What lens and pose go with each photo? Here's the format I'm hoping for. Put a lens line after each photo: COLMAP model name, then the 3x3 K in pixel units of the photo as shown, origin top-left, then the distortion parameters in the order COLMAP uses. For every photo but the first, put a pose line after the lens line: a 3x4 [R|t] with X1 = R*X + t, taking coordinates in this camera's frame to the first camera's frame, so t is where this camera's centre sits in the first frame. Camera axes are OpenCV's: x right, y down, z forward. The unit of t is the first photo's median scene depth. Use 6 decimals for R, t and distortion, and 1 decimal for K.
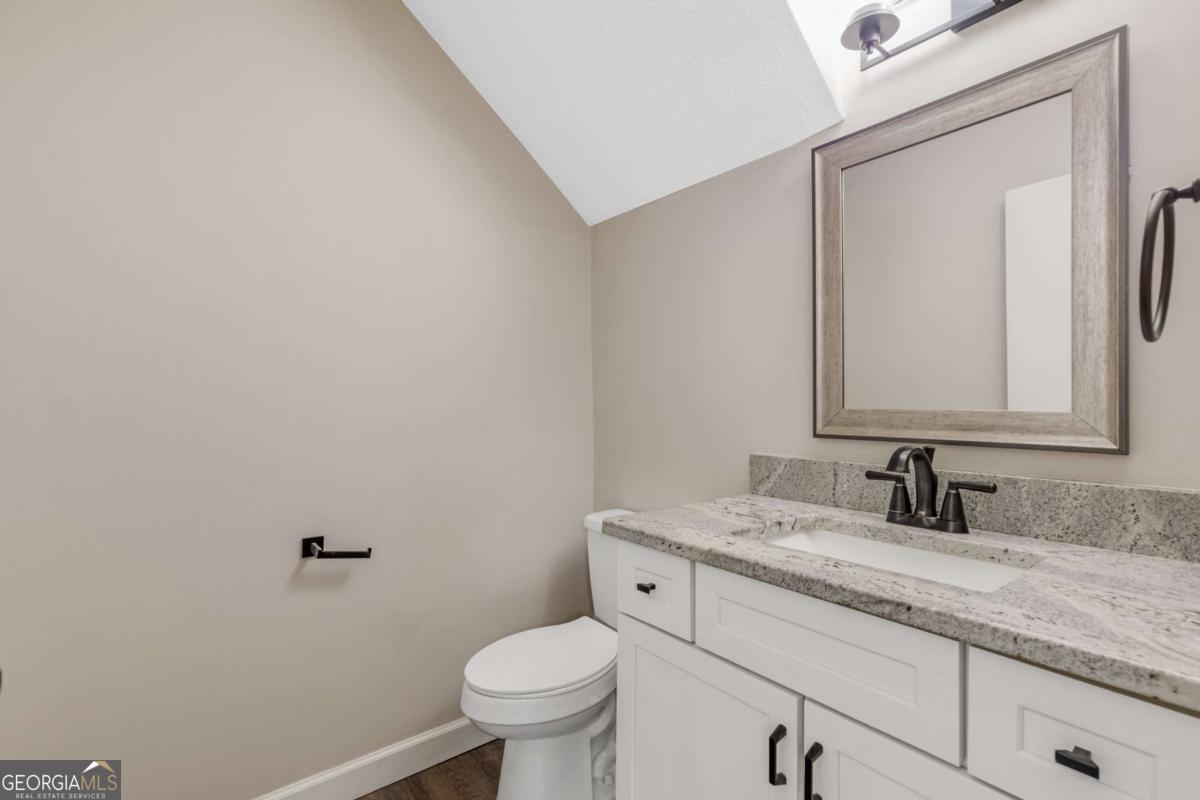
lens RADIAL K [[549.7, 0, 599.7], [0, 549.7, 401.2], [0, 0, 1]] dist [0.004298, -0.000013]
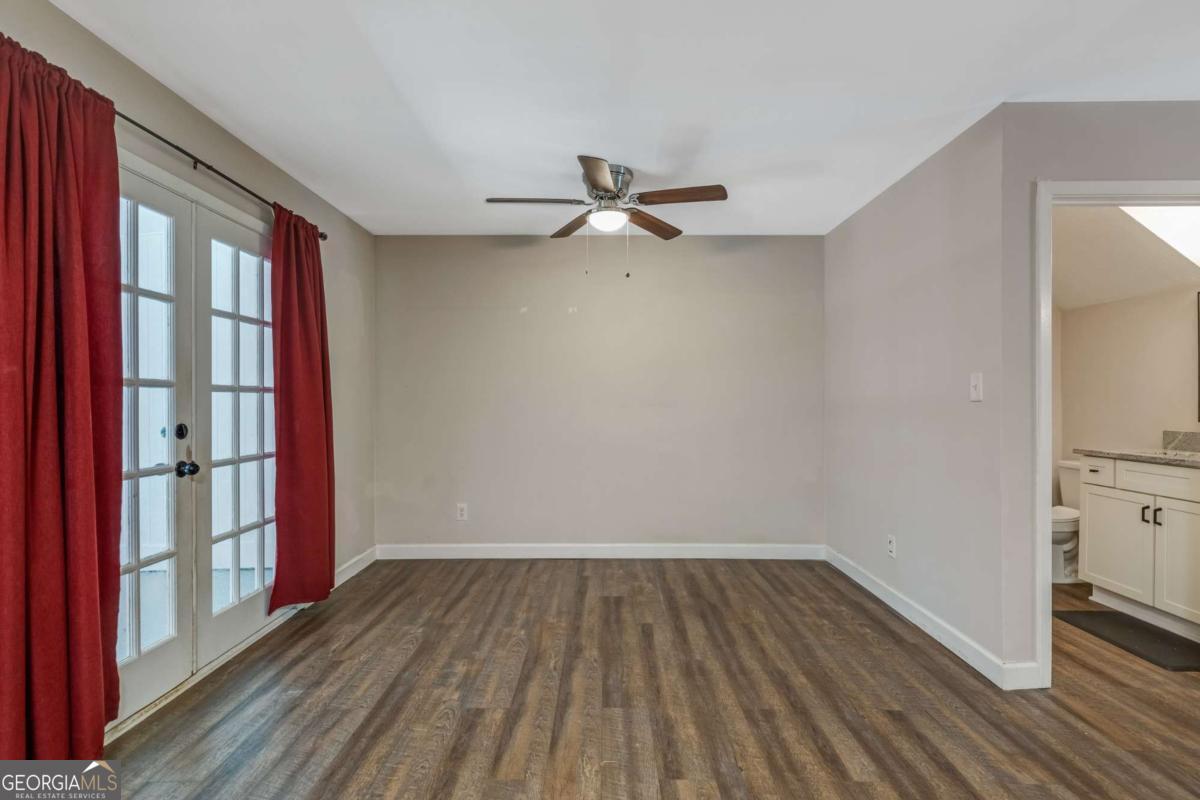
lens RADIAL K [[549.7, 0, 599.6], [0, 549.7, 402.0], [0, 0, 1]] dist [0.004298, -0.000013]
pose [[0.780776, 0.004390, -0.624796, -0.097751], [-0.000143, 0.999977, 0.006848, -0.028769], [0.624812, -0.005257, 0.780758, -2.110823]]
